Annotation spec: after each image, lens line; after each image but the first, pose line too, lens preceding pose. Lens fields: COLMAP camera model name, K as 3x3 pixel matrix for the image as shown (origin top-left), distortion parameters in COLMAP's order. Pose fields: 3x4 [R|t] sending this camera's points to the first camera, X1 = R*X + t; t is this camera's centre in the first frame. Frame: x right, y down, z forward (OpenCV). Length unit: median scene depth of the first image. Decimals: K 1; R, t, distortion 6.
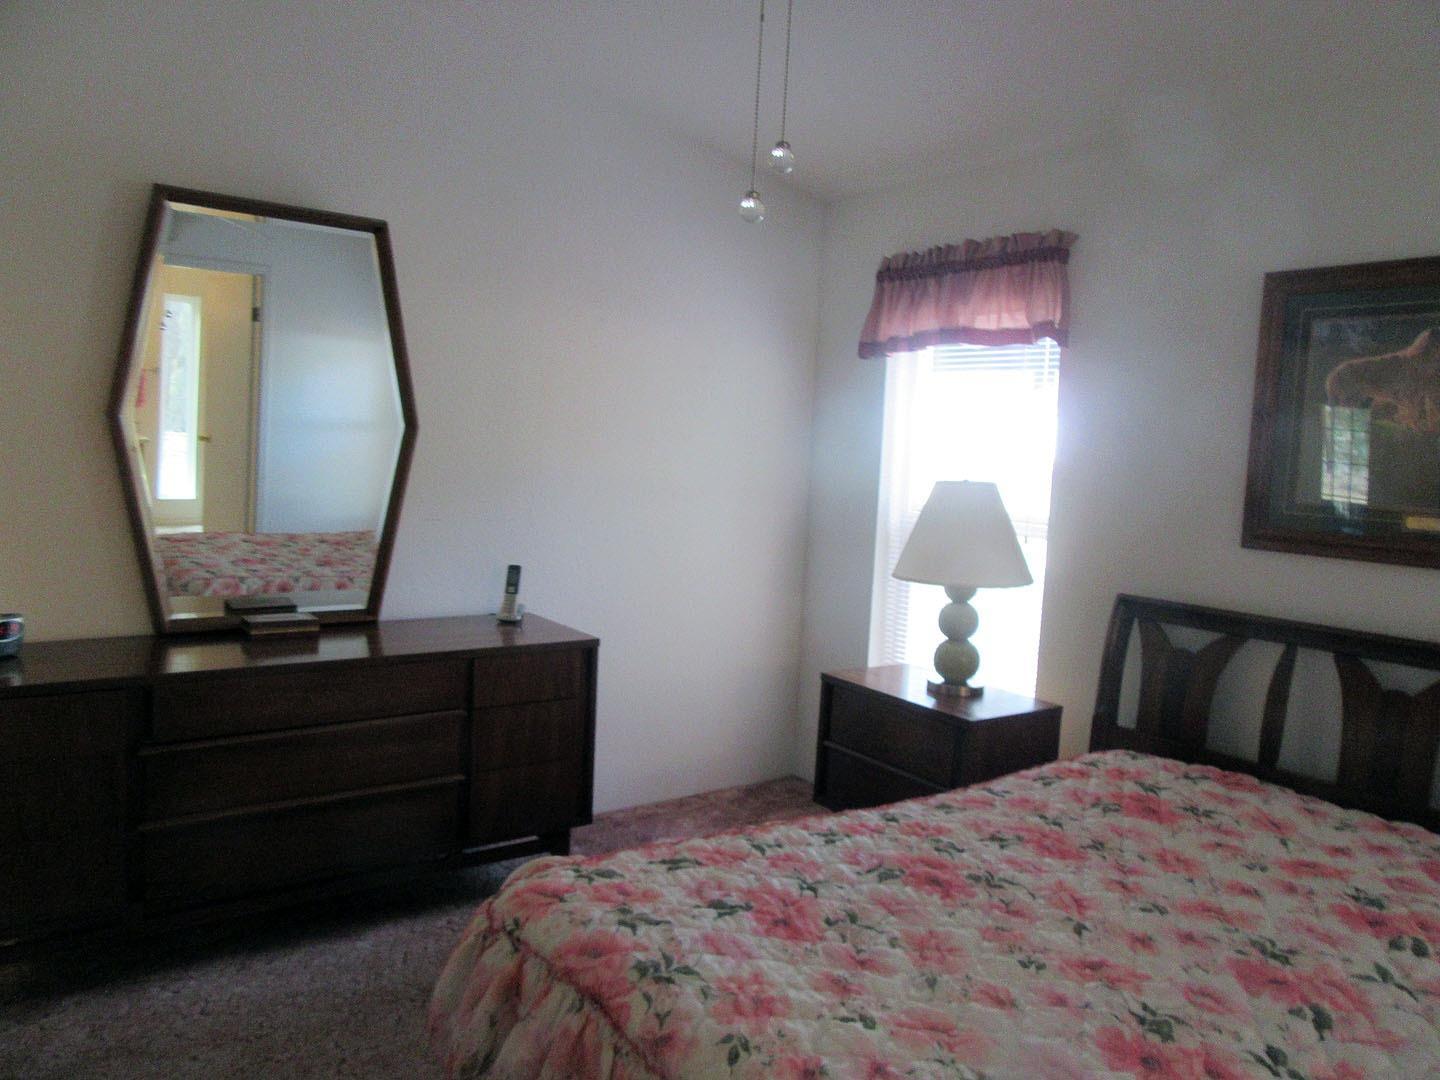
lens RADIAL K [[1052.0, 0, 720.0], [0, 1052.0, 540.0], [0, 0, 1]] dist [-0.022597, 0.017670]
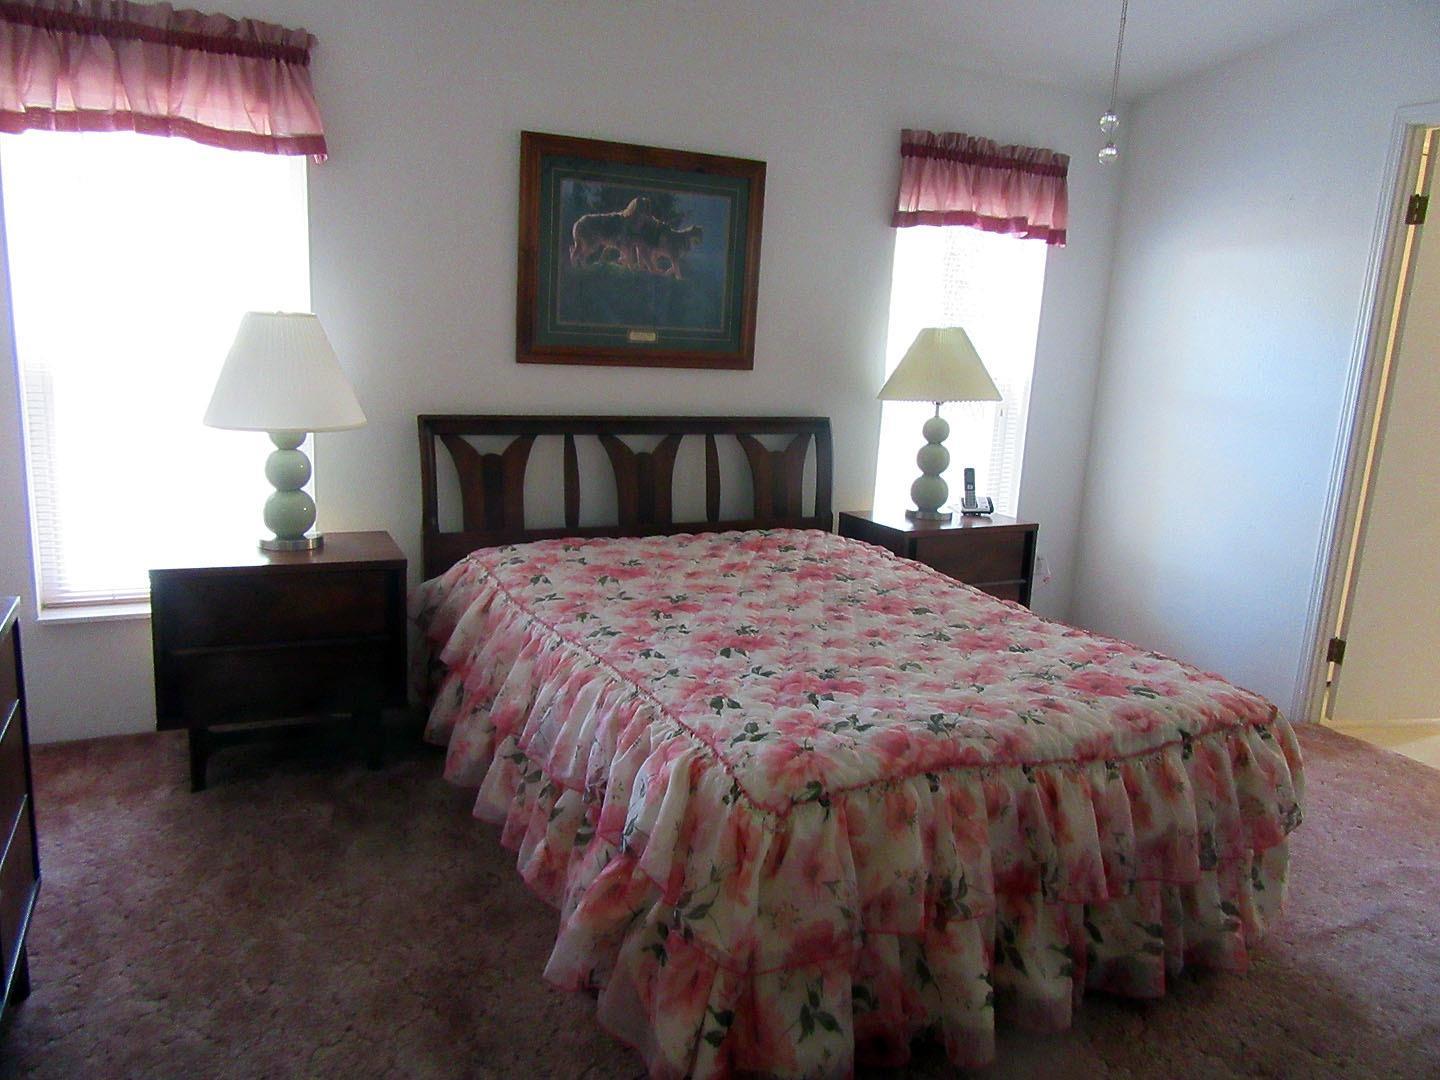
lens RADIAL K [[1052.0, 0, 720.0], [0, 1052.0, 540.0], [0, 0, 1]] dist [-0.022597, 0.017670]
pose [[0.175189, -0.233723, 0.956390, -0.773037], [0.049150, 0.972278, 0.228602, -0.069008], [-0.983307, 0.006958, 0.181820, 0.622587]]
